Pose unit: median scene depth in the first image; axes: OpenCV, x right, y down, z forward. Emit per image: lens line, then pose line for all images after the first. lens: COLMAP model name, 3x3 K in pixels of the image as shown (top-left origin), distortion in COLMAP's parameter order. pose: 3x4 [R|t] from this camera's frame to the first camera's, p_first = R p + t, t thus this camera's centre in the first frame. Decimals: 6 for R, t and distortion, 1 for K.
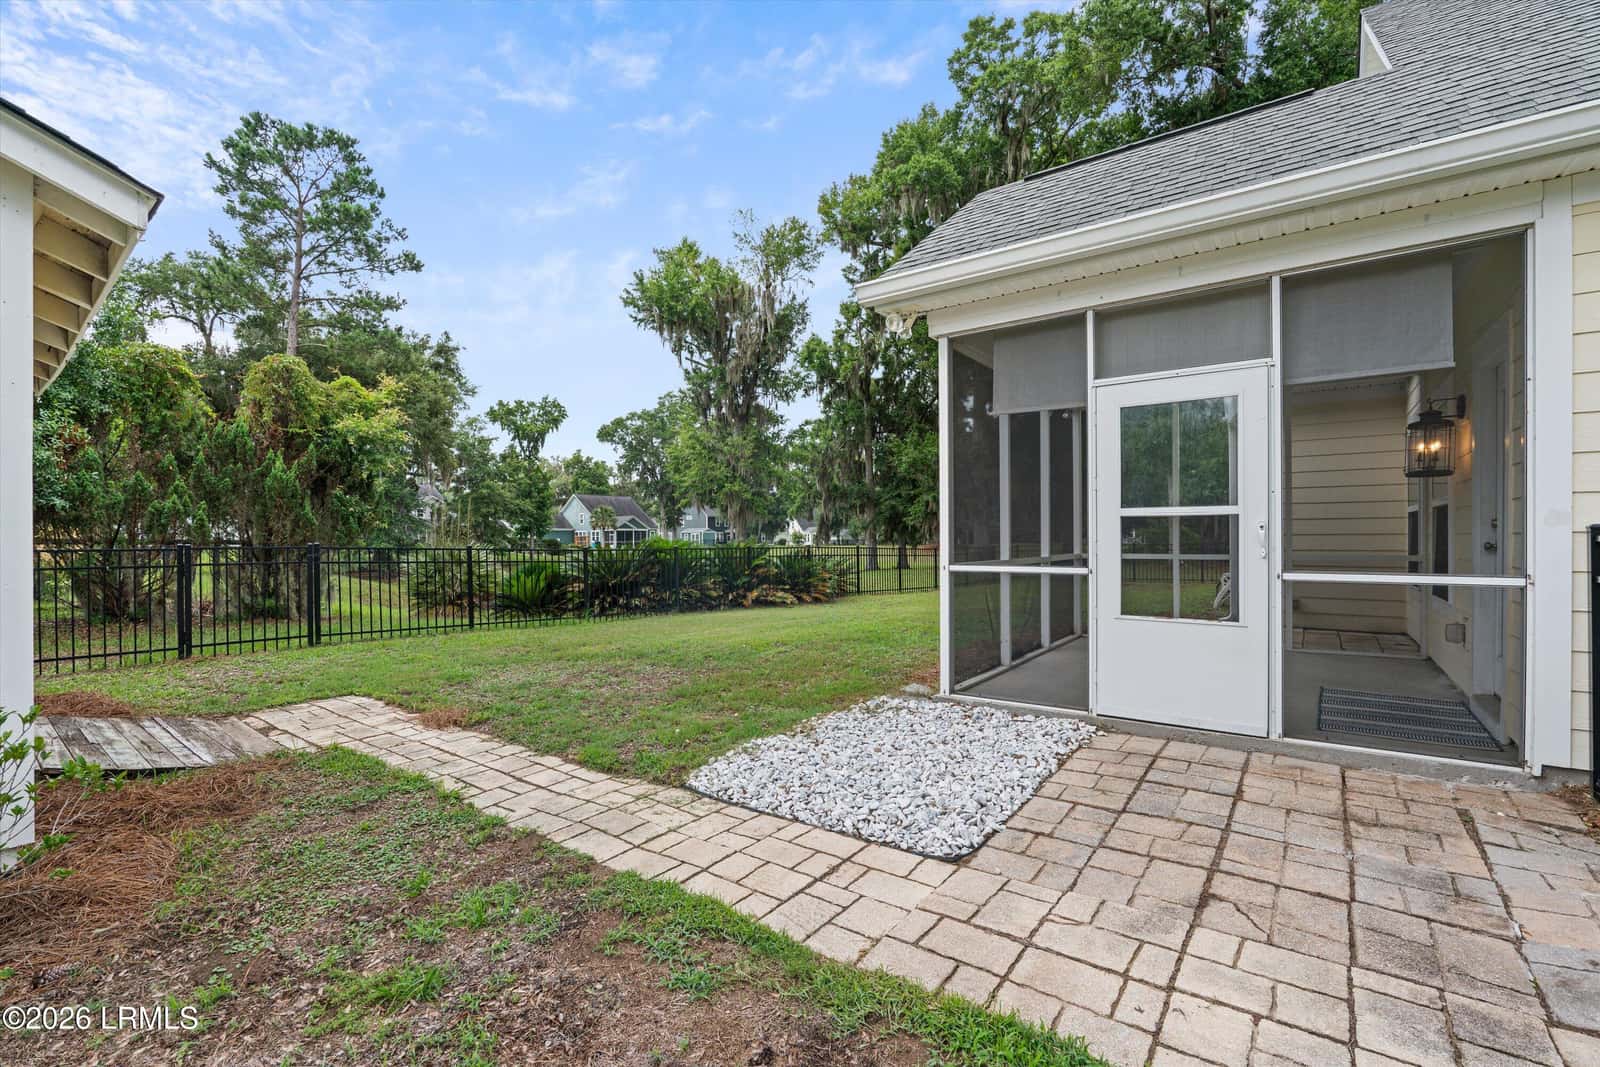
lens RADIAL K [[712.3, 0, 795.7], [0, 712.3, 546.3], [0, 0, 1]] dist [-0.055320, -0.000290]
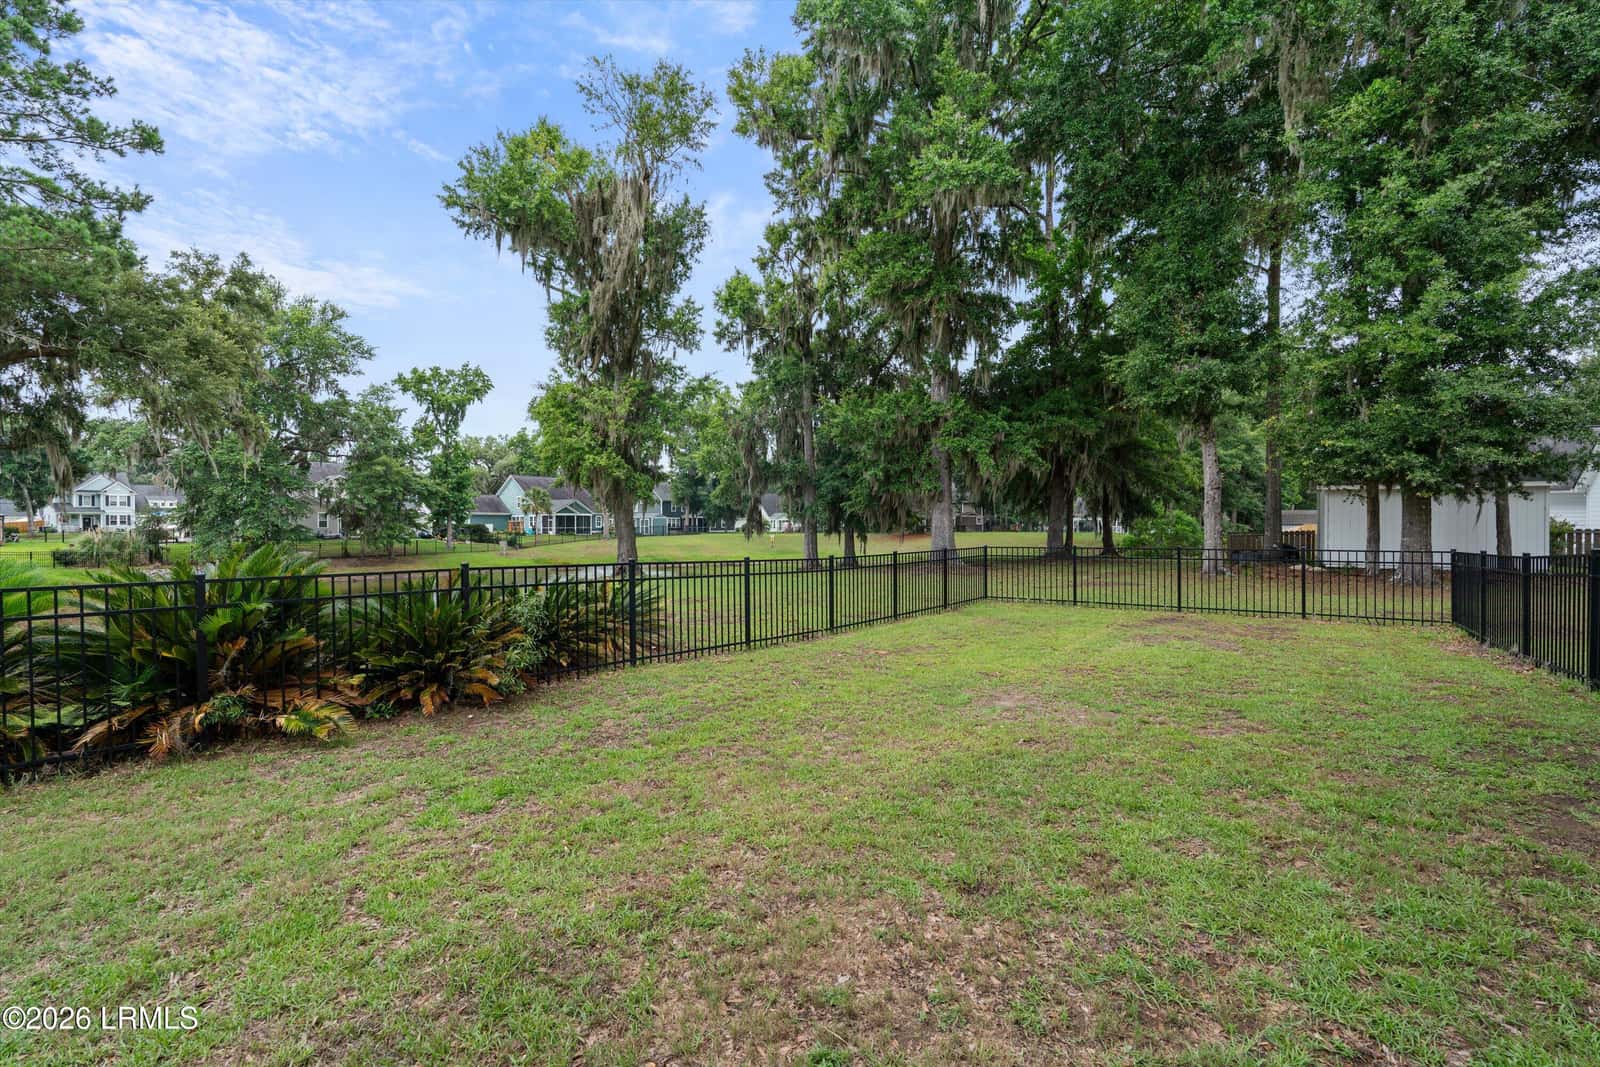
lens RADIAL K [[716.3, 0, 785.7], [0, 716.3, 531.6], [0, 0, 1]] dist [-0.001850, -0.001118]
pose [[0.999871, 0.003298, 0.015747, 0.063717], [-0.003310, 0.999994, 0.000746, -0.007026], [-0.015744, -0.000798, 0.999876, 0.184119]]
